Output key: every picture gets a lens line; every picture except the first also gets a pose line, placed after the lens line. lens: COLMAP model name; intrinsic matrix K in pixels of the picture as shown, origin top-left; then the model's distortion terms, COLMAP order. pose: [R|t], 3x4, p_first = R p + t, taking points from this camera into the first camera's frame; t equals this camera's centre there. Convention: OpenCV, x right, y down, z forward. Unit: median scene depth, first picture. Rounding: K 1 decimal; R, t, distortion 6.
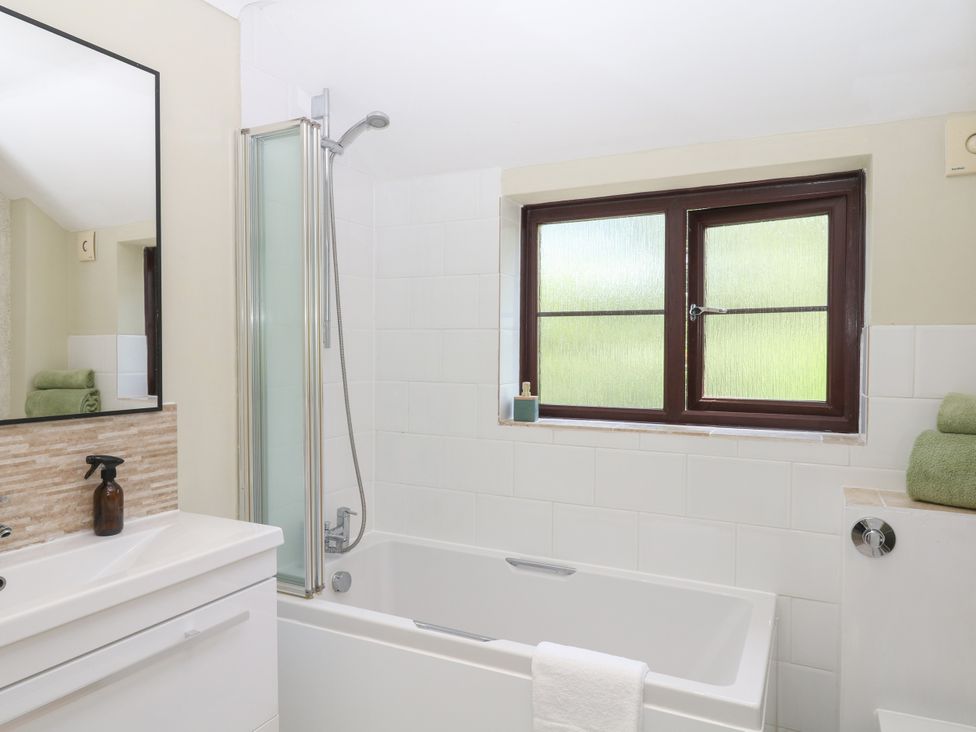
lens RADIAL K [[664.3, 0, 489.4], [0, 664.3, 363.3], [0, 0, 1]] dist [0.009407, -0.007628]
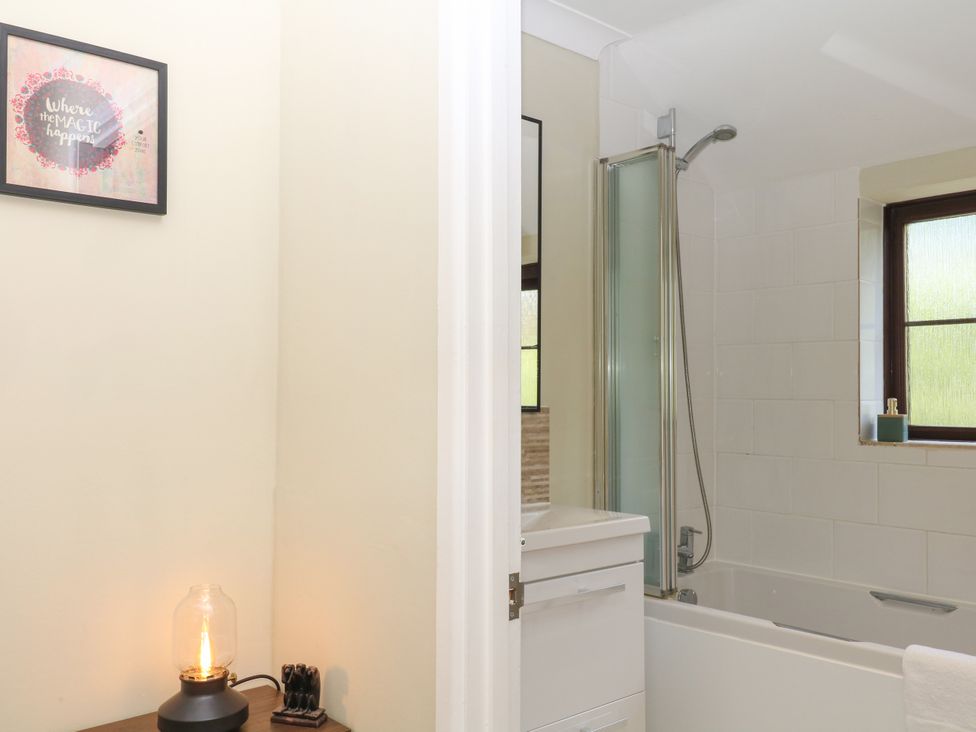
lens RADIAL K [[866.4, 0, 489.0], [0, 866.4, 370.2], [0, 0, 1]] dist [0.019535, -0.007689]
pose [[0.929169, -0.010026, -0.369519, -0.019075], [-0.008280, 0.998817, -0.047920, 0.059892], [0.369562, 0.047585, 0.927987, -0.348778]]
